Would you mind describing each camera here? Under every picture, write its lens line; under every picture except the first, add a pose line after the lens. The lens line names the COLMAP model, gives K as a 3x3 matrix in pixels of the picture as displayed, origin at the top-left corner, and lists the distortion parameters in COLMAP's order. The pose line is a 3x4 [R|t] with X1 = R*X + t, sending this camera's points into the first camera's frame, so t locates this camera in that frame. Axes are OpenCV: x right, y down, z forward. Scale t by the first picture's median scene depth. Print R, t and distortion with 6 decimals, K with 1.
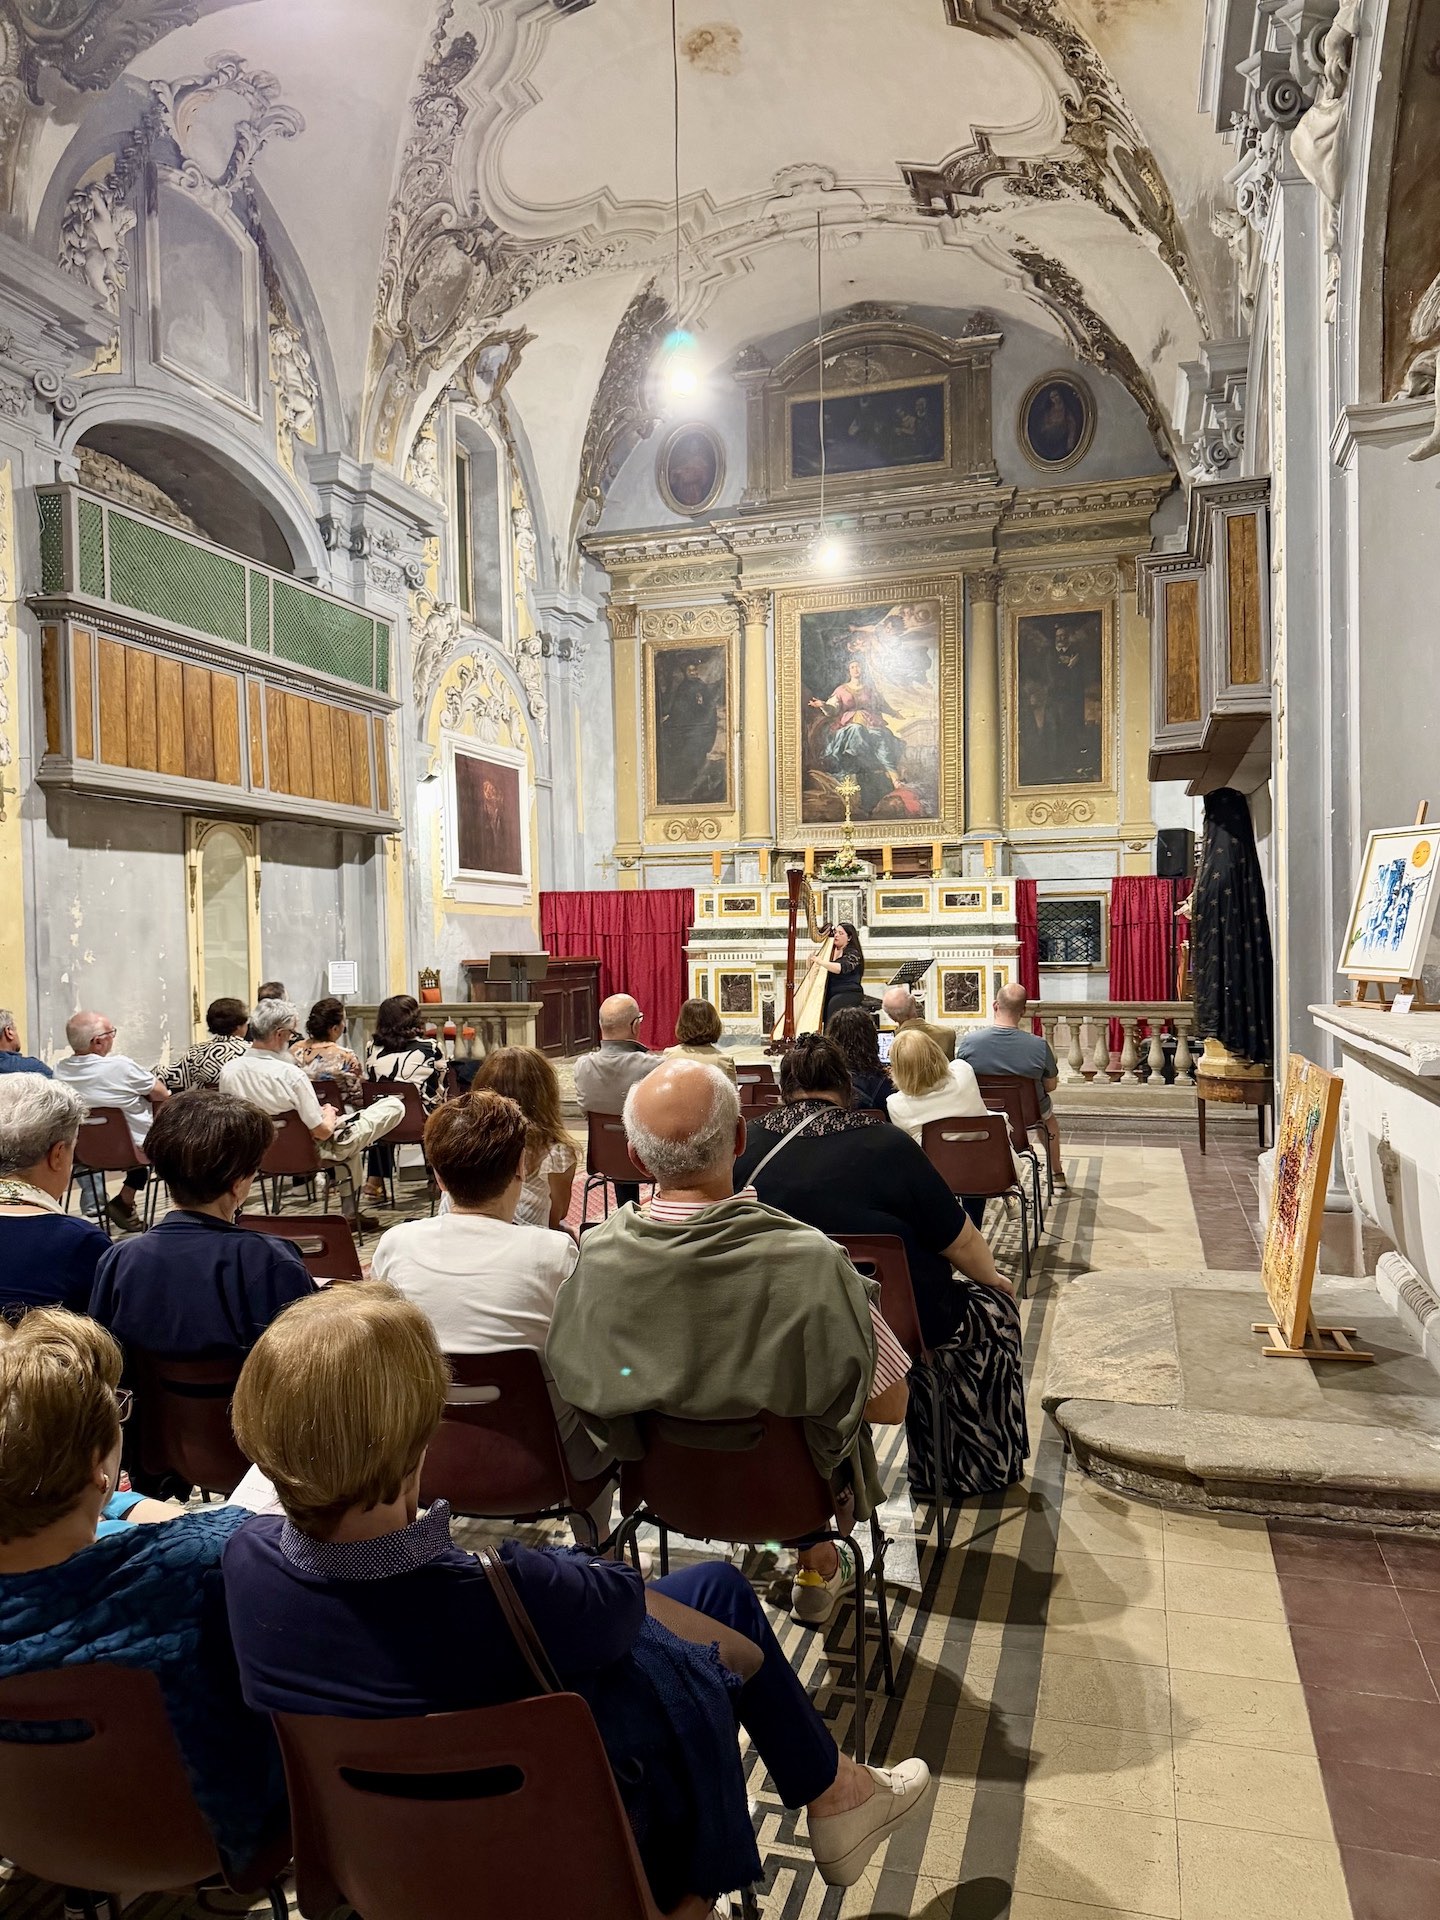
lens RADIAL K [[1375.5, 0, 720.0], [0, 1375.5, 960.0], [0, 0, 1]] dist [0.155407, -0.291776]
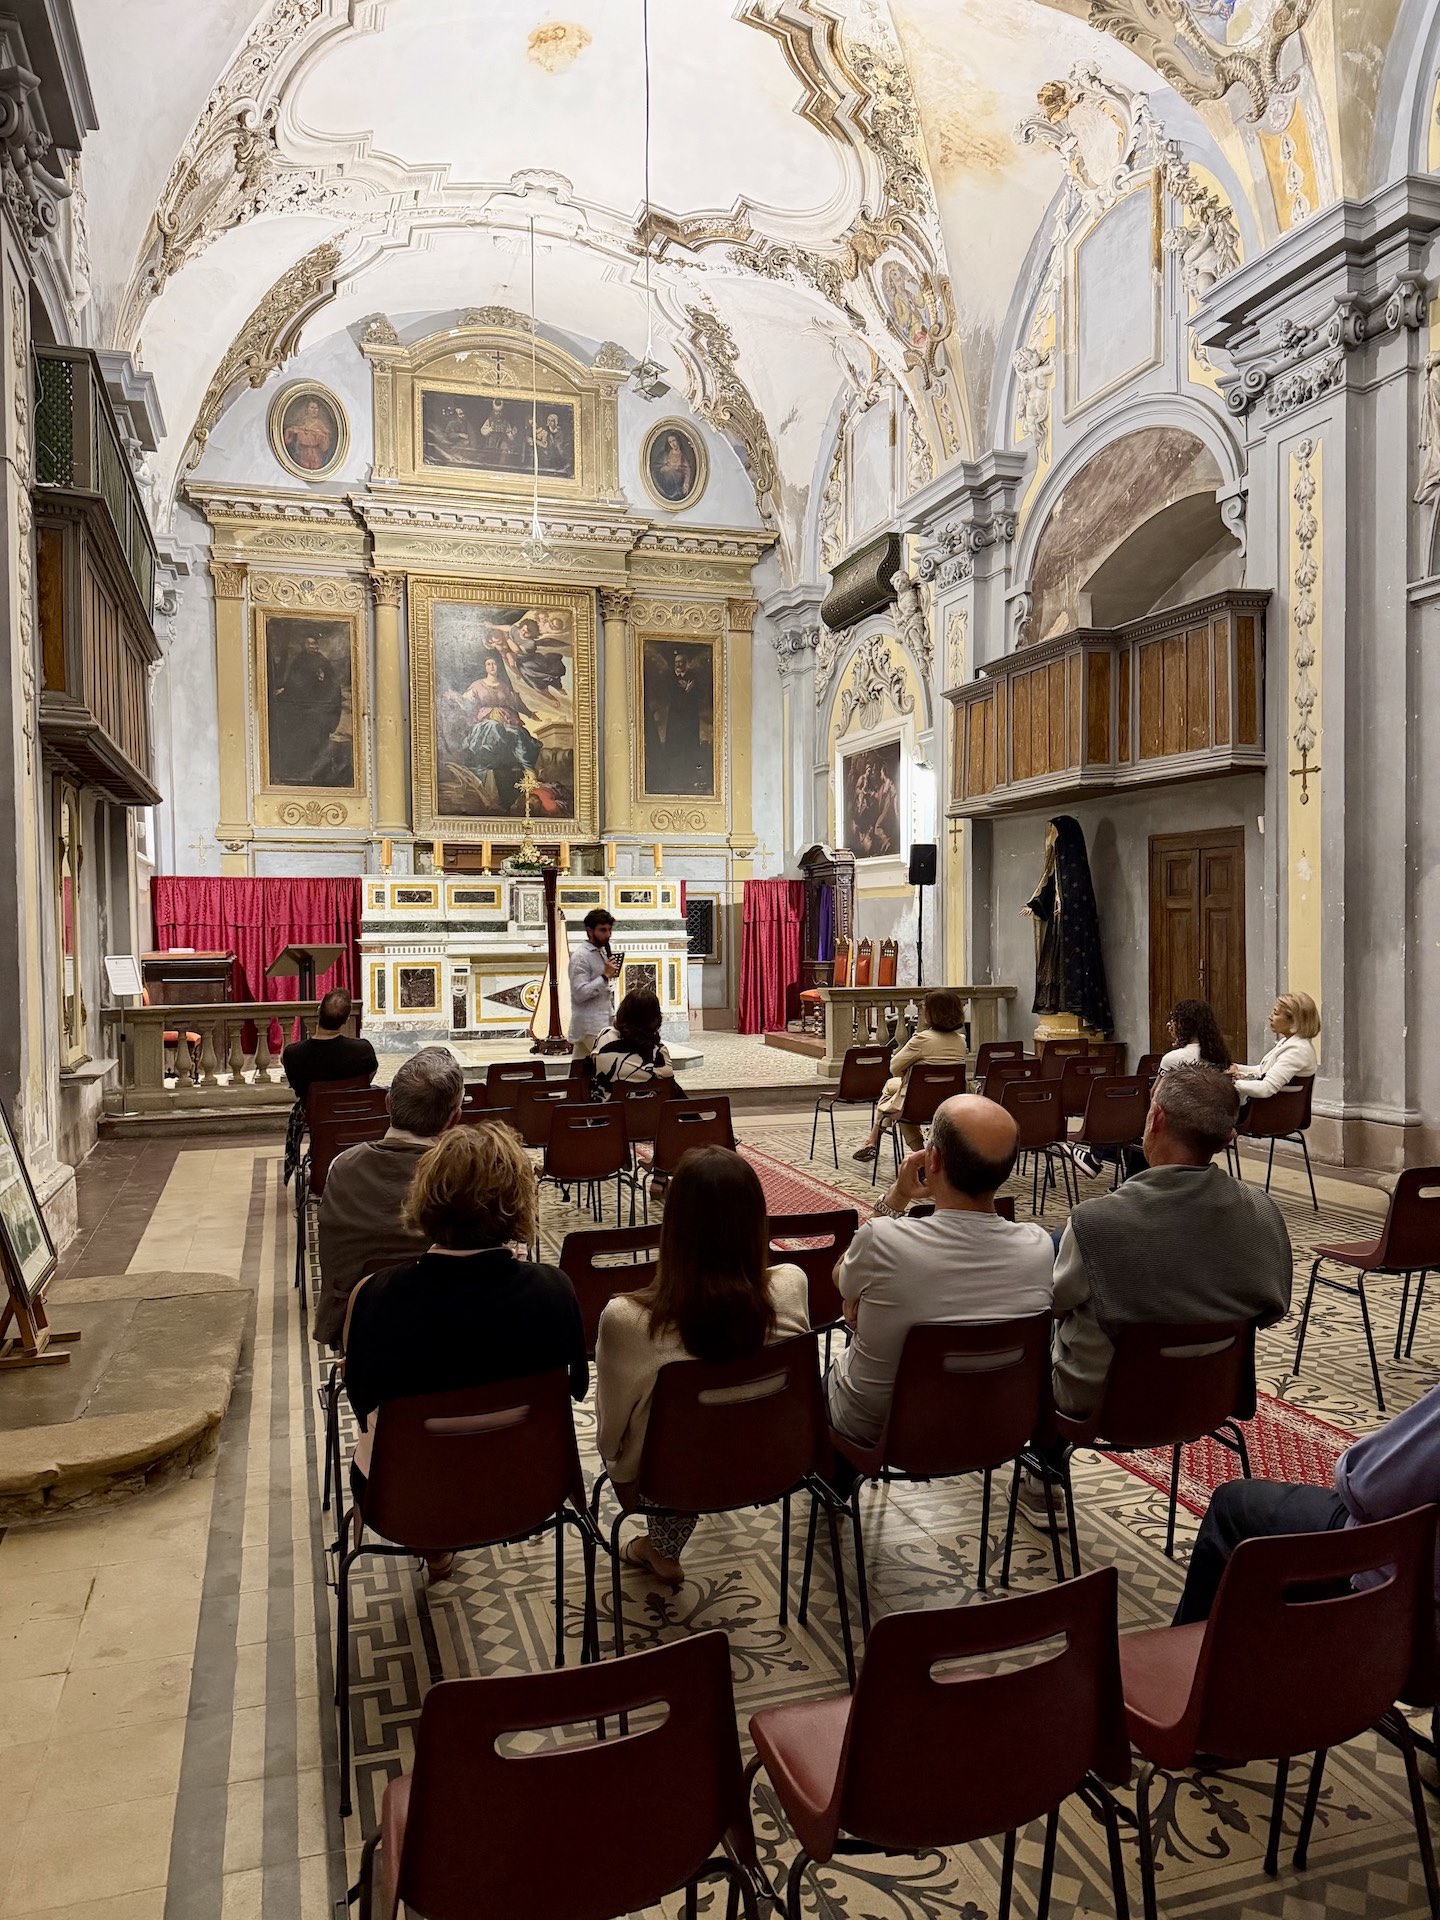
lens RADIAL K [[1349.3, 0, 720.0], [0, 1349.3, 960.0], [0, 0, 1]] dist [0.131854, -0.240890]
pose [[0.820596, -0.006086, 0.571476, -0.350671], [0.004167, 0.999980, 0.004665, 0.000800], [-0.571493, -0.001447, 0.820606, 0.093514]]
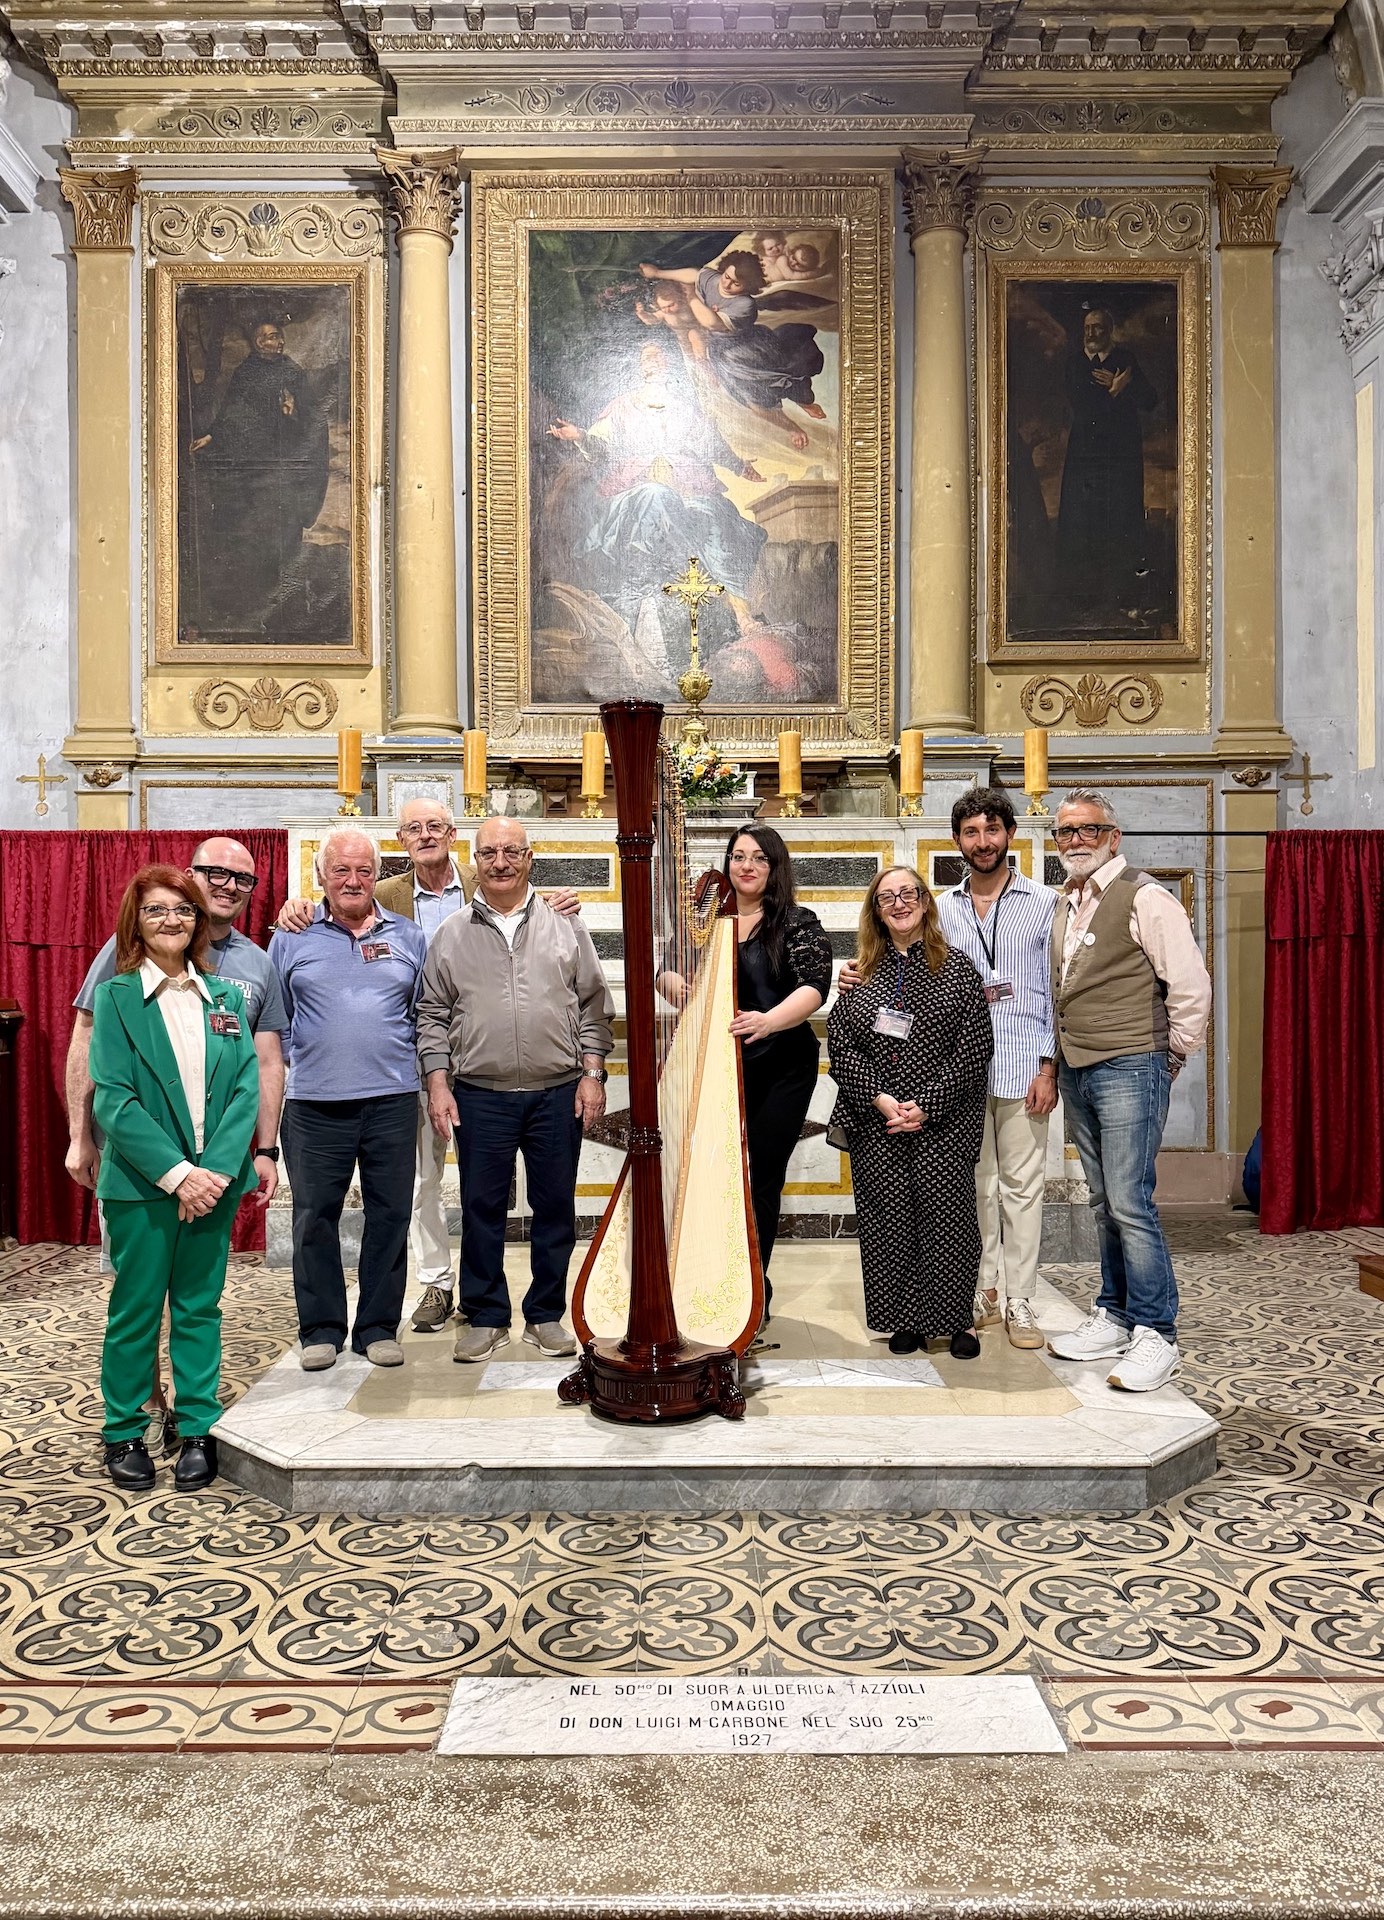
lens RADIAL K [[1427.7, 0, 662.5], [0, 1427.7, 962.6], [0, 0, 1]] dist [0.030062, -0.042623]
pose [[0.954591, 0.014186, 0.297581, -0.036467], [-0.007416, 0.999688, -0.023865, -0.005100], [-0.297826, 0.020575, 0.954398, 0.588173]]
